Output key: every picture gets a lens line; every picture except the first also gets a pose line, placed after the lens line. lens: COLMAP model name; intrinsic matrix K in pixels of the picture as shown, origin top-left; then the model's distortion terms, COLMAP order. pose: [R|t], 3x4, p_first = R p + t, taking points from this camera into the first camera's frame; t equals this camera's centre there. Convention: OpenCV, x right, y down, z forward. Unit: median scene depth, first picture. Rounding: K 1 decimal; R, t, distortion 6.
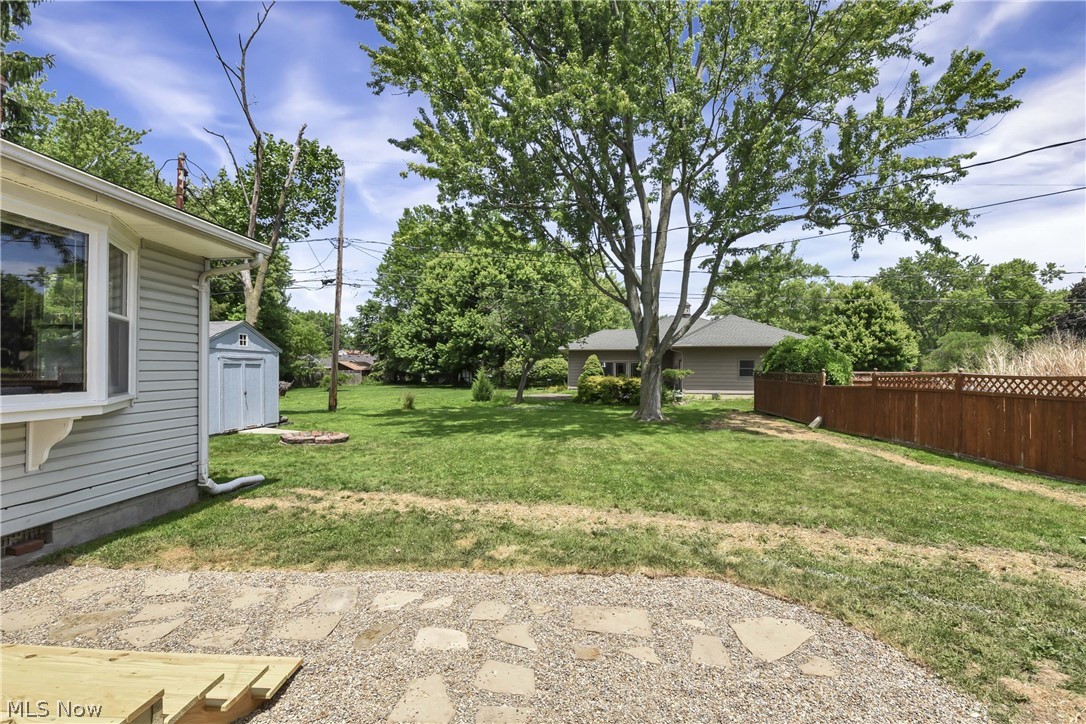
lens RADIAL K [[454.9, 0, 543.0], [0, 454.9, 362.0], [0, 0, 1]] dist [-0.001164, -0.000407]
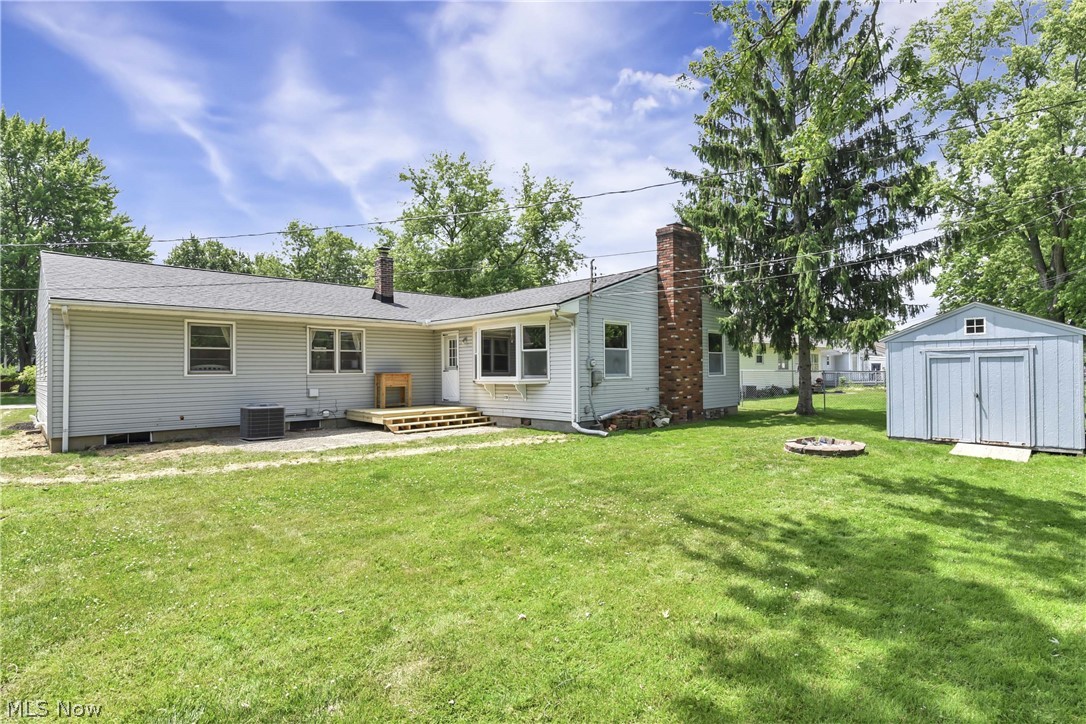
lens RADIAL K [[516.4, 0, 543.0], [0, 516.4, 362.0], [0, 0, 1]] dist [0.003310, -0.014125]
pose [[-0.670264, -0.010731, -0.742045, 0.188049], [0.017121, 0.999406, -0.029918, 0.010217], [0.741925, -0.032758, -0.669682, 0.416331]]
